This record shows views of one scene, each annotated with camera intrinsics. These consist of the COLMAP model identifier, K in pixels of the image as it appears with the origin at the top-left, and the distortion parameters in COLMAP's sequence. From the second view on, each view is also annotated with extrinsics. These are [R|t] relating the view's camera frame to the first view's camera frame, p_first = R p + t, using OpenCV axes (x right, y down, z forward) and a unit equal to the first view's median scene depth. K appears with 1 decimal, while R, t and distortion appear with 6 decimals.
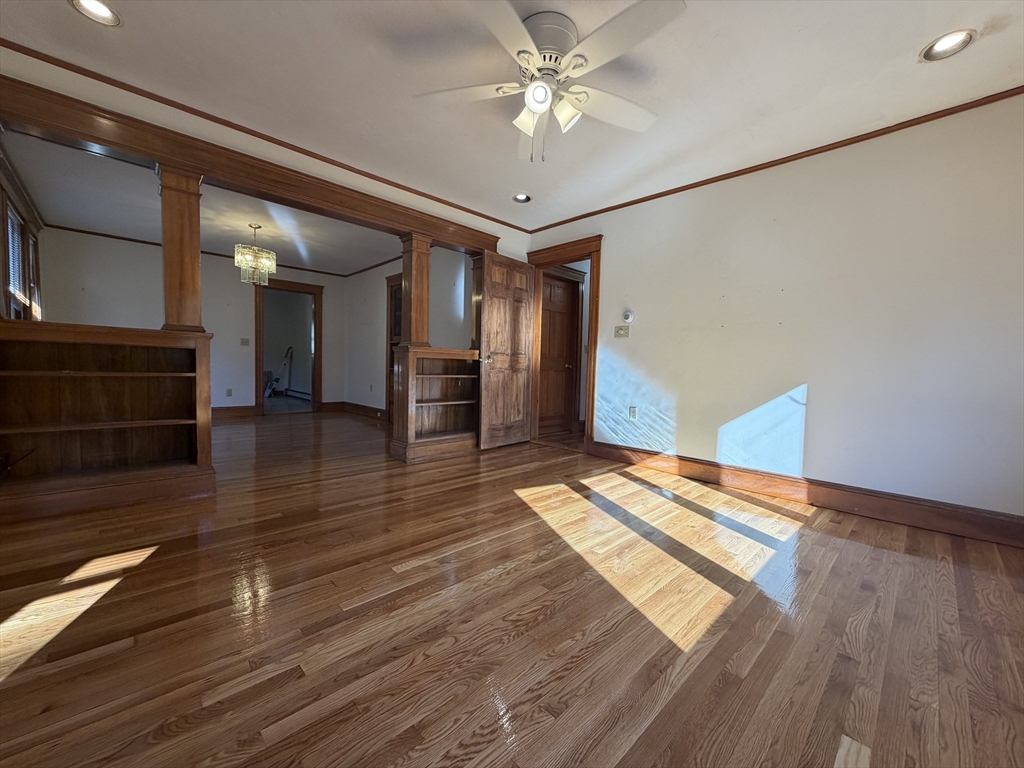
lens RADIAL K [[407.0, 0, 508.6], [0, 407.0, 384.7], [0, 0, 1]] dist [0.000737, 0.000108]
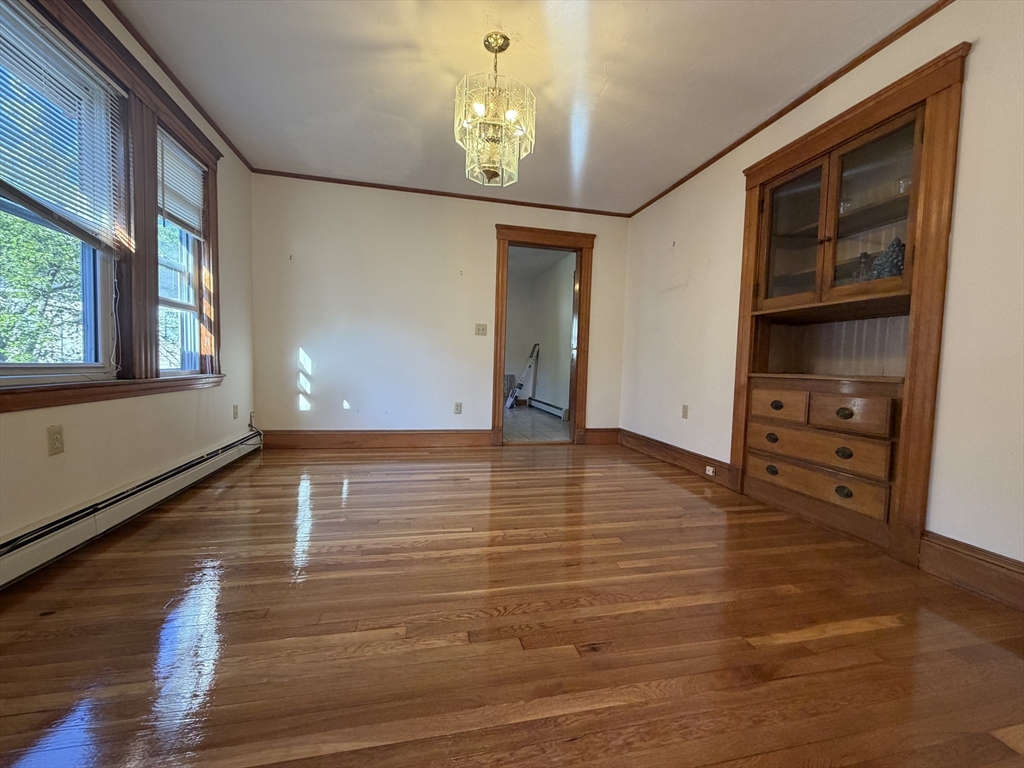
lens RADIAL K [[407.0, 0, 508.6], [0, 407.0, 384.7], [0, 0, 1]] dist [0.000737, 0.000108]
pose [[0.858809, 0.025311, -0.511671, -0.251544], [-0.030886, 0.999520, -0.002397, -0.016305], [0.511365, 0.017862, 0.859178, 0.424318]]
